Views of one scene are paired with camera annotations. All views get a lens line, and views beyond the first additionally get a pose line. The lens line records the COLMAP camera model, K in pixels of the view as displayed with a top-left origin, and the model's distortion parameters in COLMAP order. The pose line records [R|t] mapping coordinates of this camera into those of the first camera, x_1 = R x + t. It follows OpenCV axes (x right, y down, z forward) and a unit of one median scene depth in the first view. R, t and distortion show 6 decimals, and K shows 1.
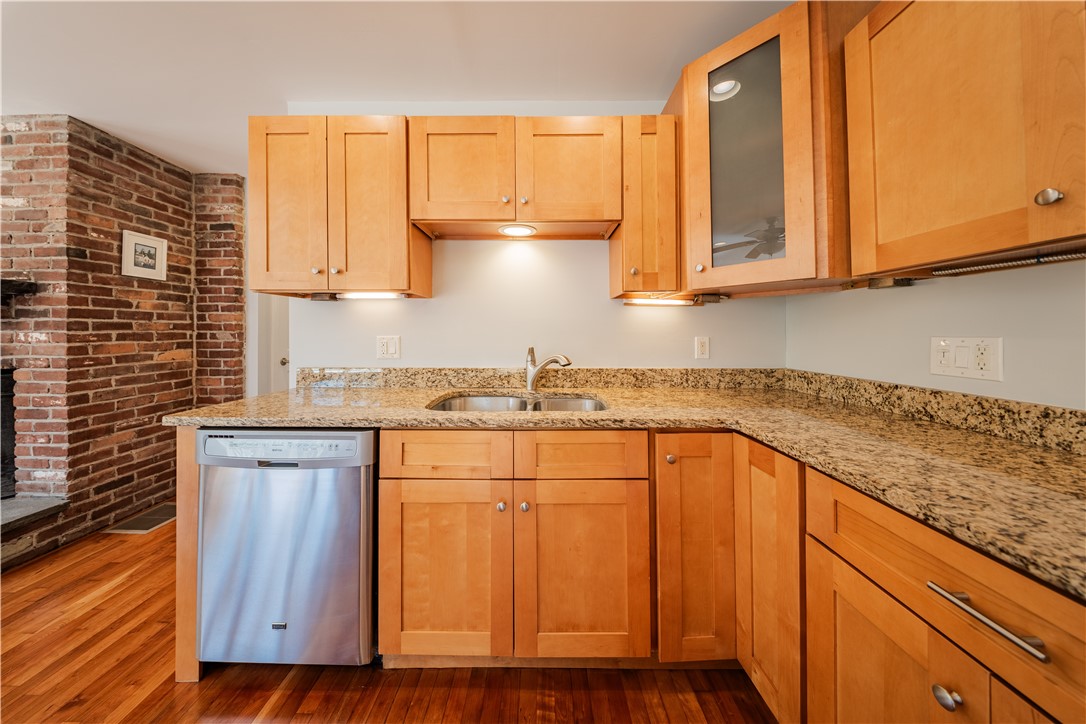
lens RADIAL K [[338.5, 0, 531.4], [0, 338.5, 325.4], [0, 0, 1]] dist [-0.001191, 0.000313]
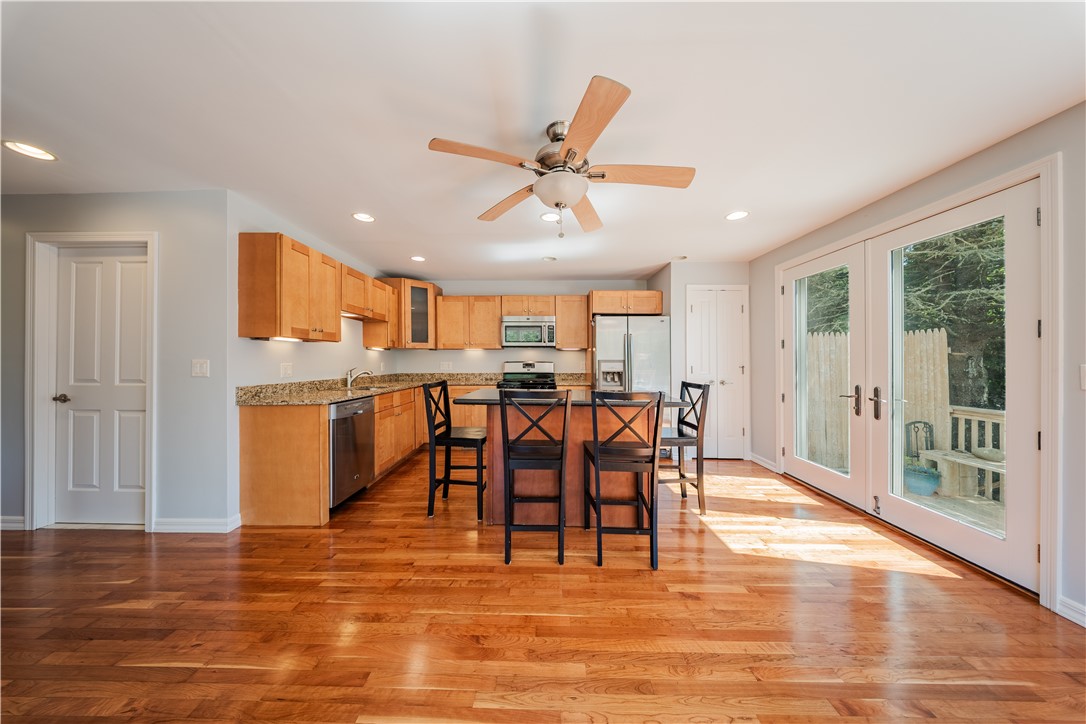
lens RADIAL K [[321.4, 0, 543.3], [0, 321.4, 361.3], [0, 0, 1]] dist [0.001388, -0.001561]
pose [[-0.014700, 0.001284, 0.999891, -2.079262], [-0.015577, 0.999878, -0.001513, 0.002418], [-0.999771, -0.015598, -0.014678, -0.230336]]
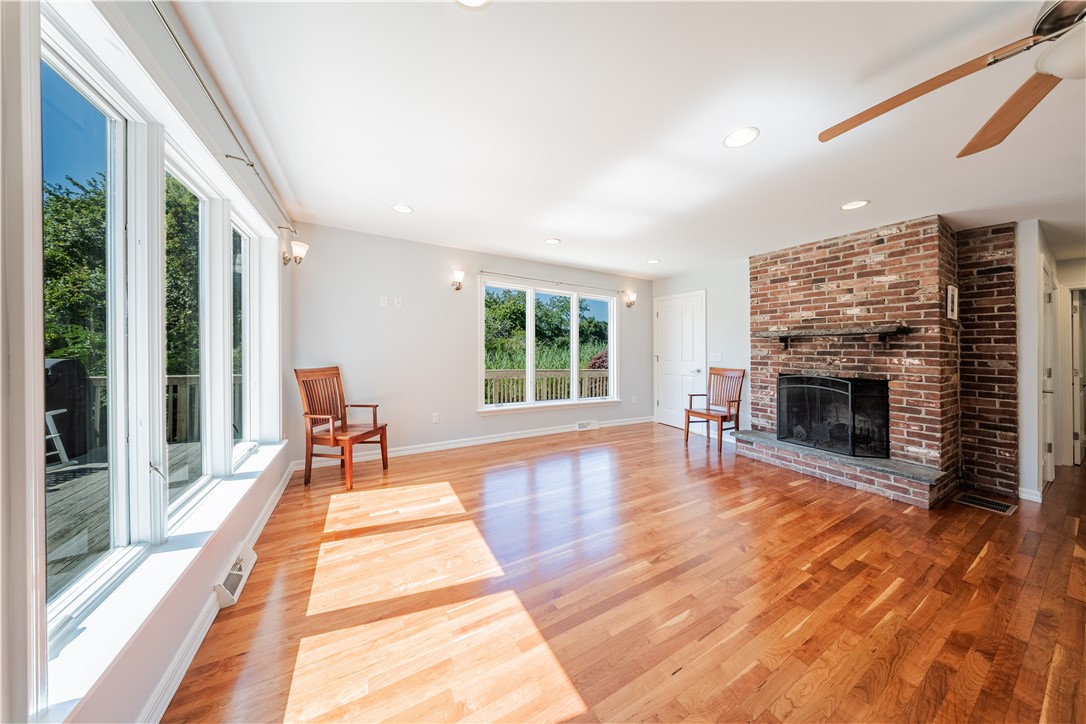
lens RADIAL K [[321.4, 0, 541.8], [0, 321.4, 344.4], [0, 0, 1]] dist [0.001388, -0.001561]
pose [[0.509085, -0.000747, -0.860716, -1.163248], [-0.013073, 0.999878, -0.008600, -0.010618], [0.860617, 0.015631, 0.509013, -1.379335]]
